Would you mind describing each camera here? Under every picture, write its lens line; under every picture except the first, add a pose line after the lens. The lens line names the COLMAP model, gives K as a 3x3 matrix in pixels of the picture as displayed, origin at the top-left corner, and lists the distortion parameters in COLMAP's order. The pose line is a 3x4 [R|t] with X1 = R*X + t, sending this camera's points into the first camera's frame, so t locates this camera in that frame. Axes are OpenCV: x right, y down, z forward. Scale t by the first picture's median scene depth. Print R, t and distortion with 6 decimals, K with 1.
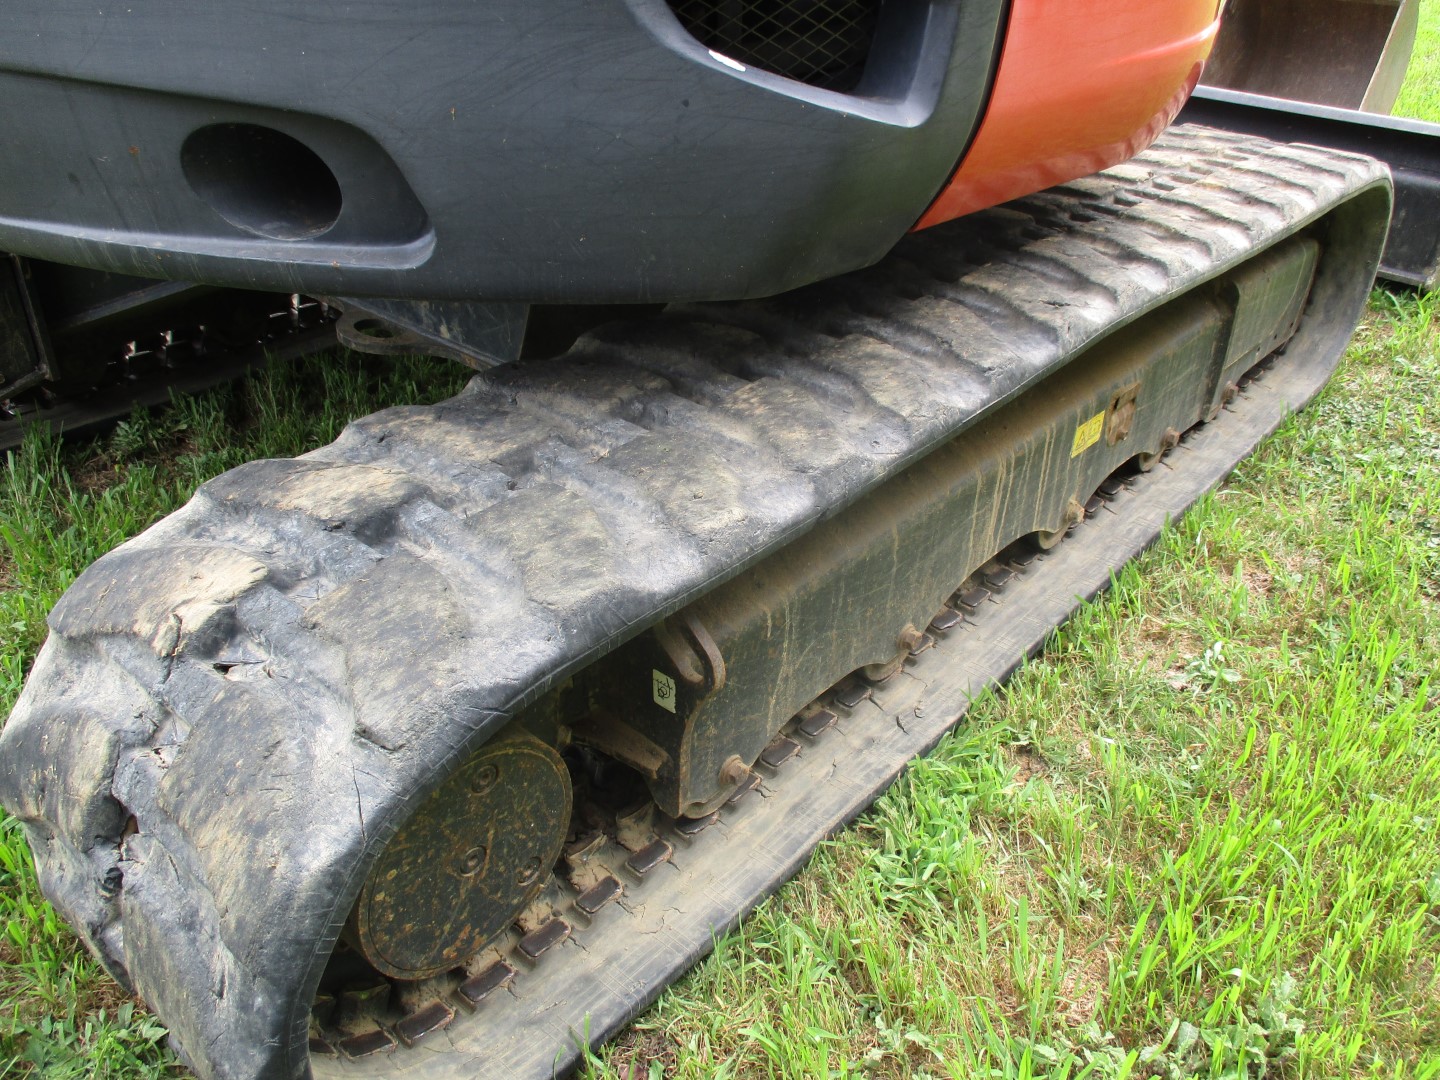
lens RADIAL K [[1194.5, 0, 720.0], [0, 1194.5, 540.0], [0, 0, 1]] dist [-0.015380, -0.011123]
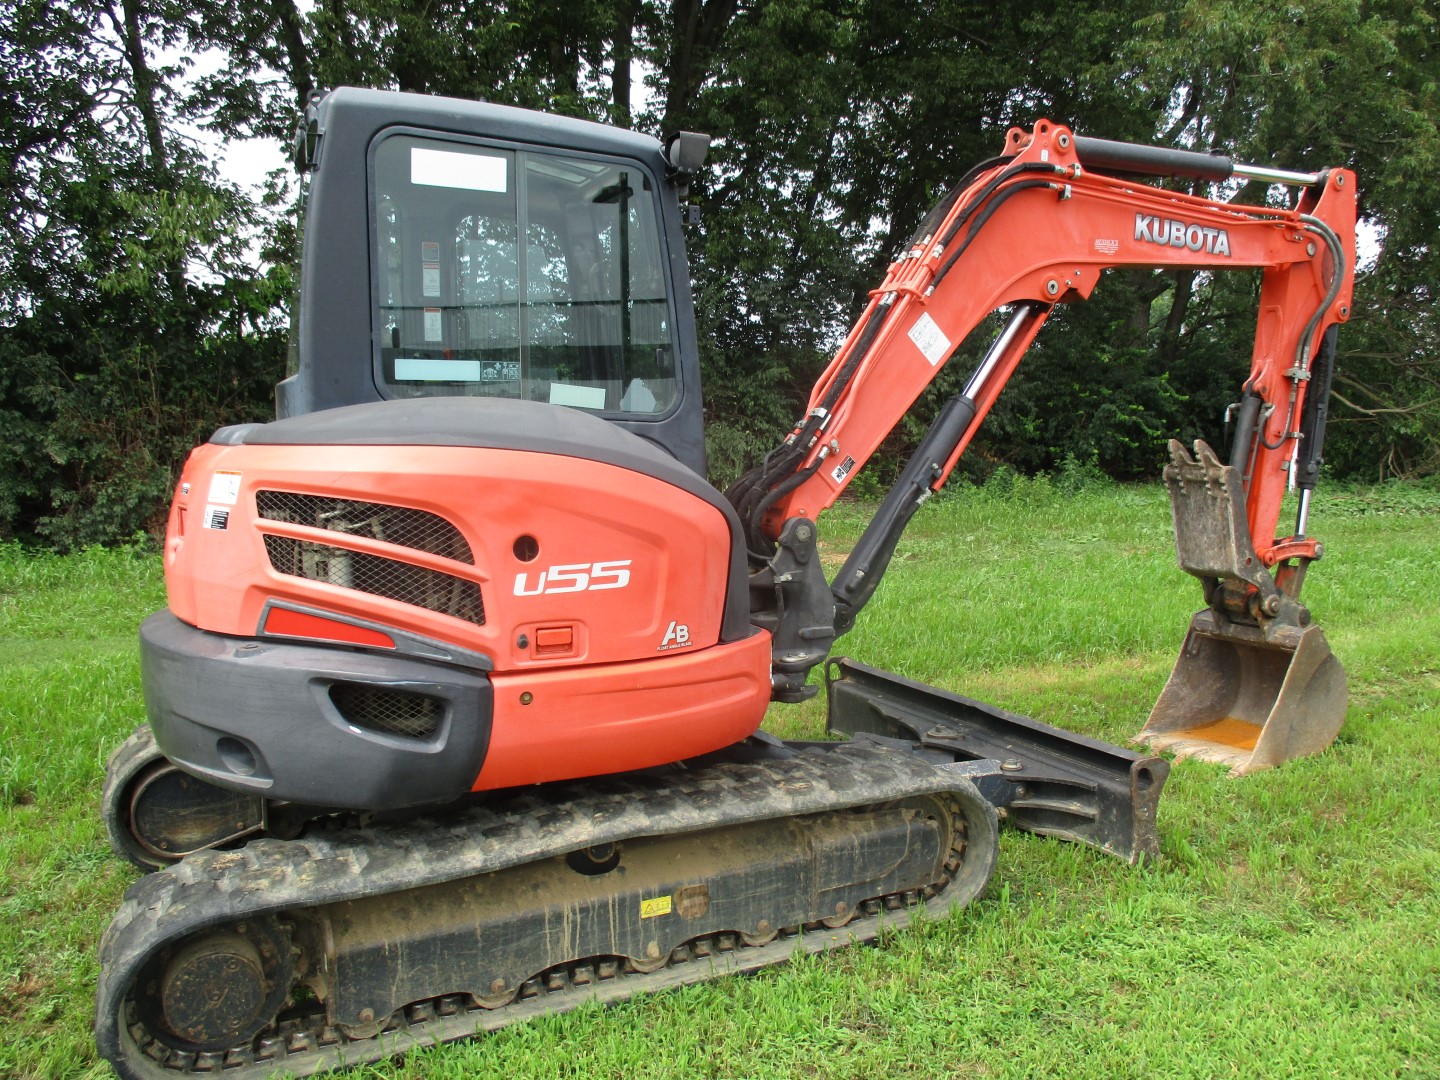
lens RADIAL K [[1194.5, 0, 720.0], [0, 1194.5, 540.0], [0, 0, 1]] dist [-0.015380, -0.011123]
pose [[0.924087, 0.000960, -0.382181, 1.497813], [-0.166504, 0.901118, -0.400329, 0.169434], [0.344006, 0.433573, 0.832871, -1.060726]]
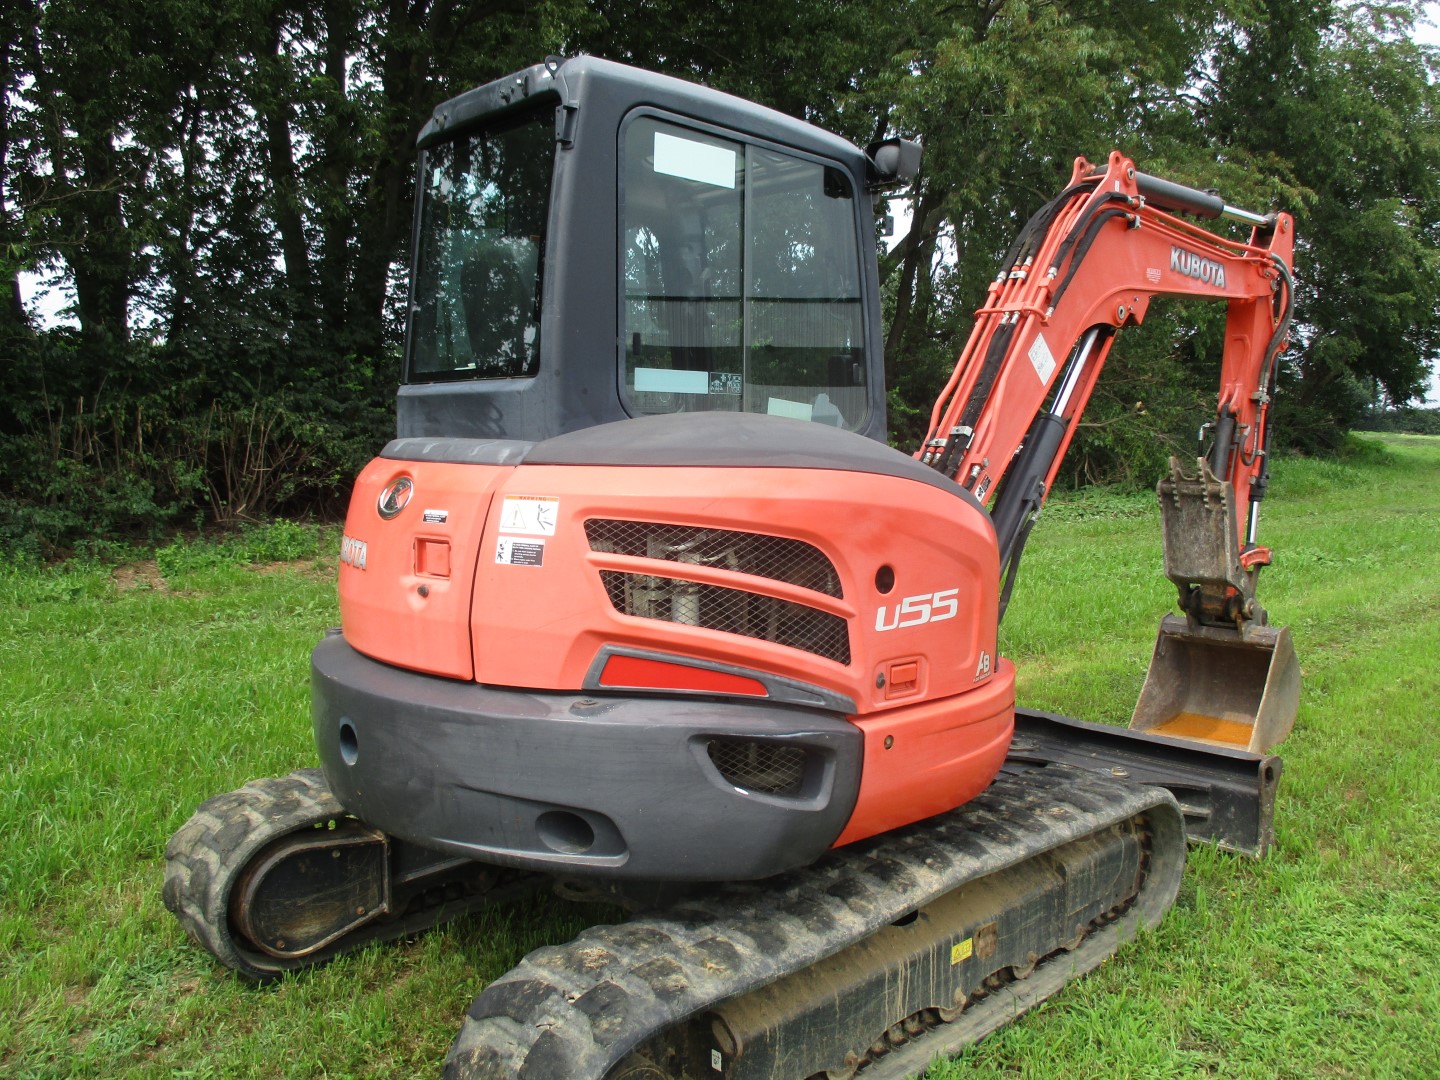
lens RADIAL K [[1201.5, 0, 703.0], [0, 1201.5, 534.2], [0, 0, 1]] dist [-0.015657, -0.013720]
pose [[0.994858, -0.017359, -0.099784, 0.147338], [-0.028256, 0.898515, -0.438032, 0.198370], [0.097261, 0.438599, 0.893404, -1.243935]]
